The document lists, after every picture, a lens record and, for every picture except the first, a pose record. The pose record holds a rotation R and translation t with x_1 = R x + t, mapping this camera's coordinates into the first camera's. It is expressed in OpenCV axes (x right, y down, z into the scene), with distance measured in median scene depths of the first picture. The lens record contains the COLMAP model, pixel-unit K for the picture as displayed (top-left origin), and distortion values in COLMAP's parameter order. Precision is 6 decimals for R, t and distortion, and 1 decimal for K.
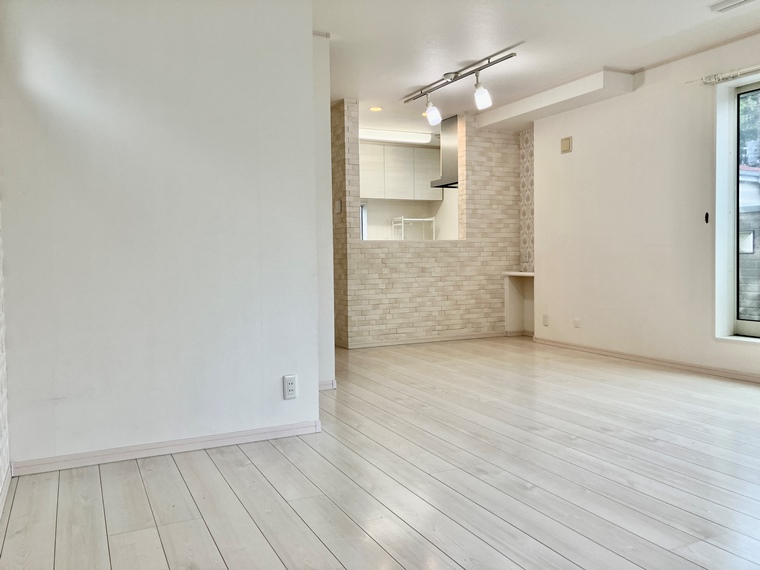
lens RADIAL K [[621.6, 0, 374.5], [0, 621.6, 287.2], [0, 0, 1]] dist [0.029695, -0.011457]
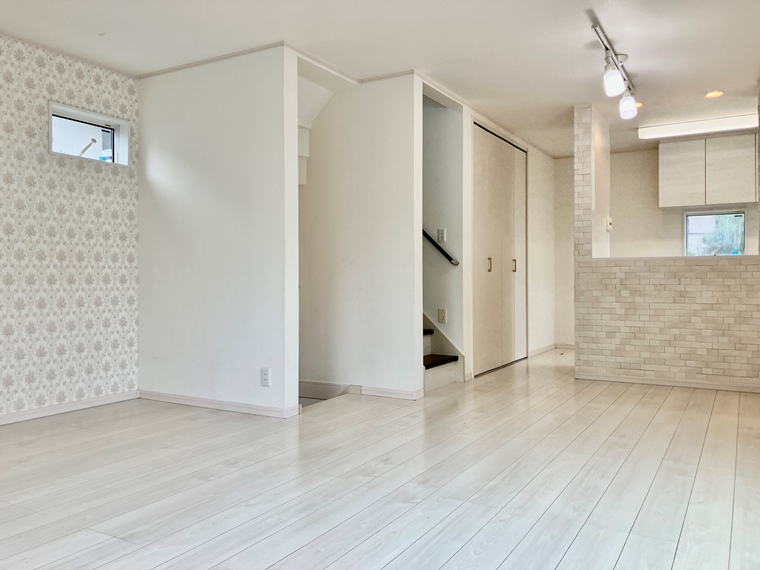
lens RADIAL K [[621.6, 0, 374.2], [0, 621.6, 280.1], [0, 0, 1]] dist [0.029695, -0.011457]
pose [[0.552656, 0.013477, -0.833301, 0.532857], [-0.048704, 0.998683, -0.016150, -0.014062], [0.831985, 0.049511, 0.552584, 0.241254]]
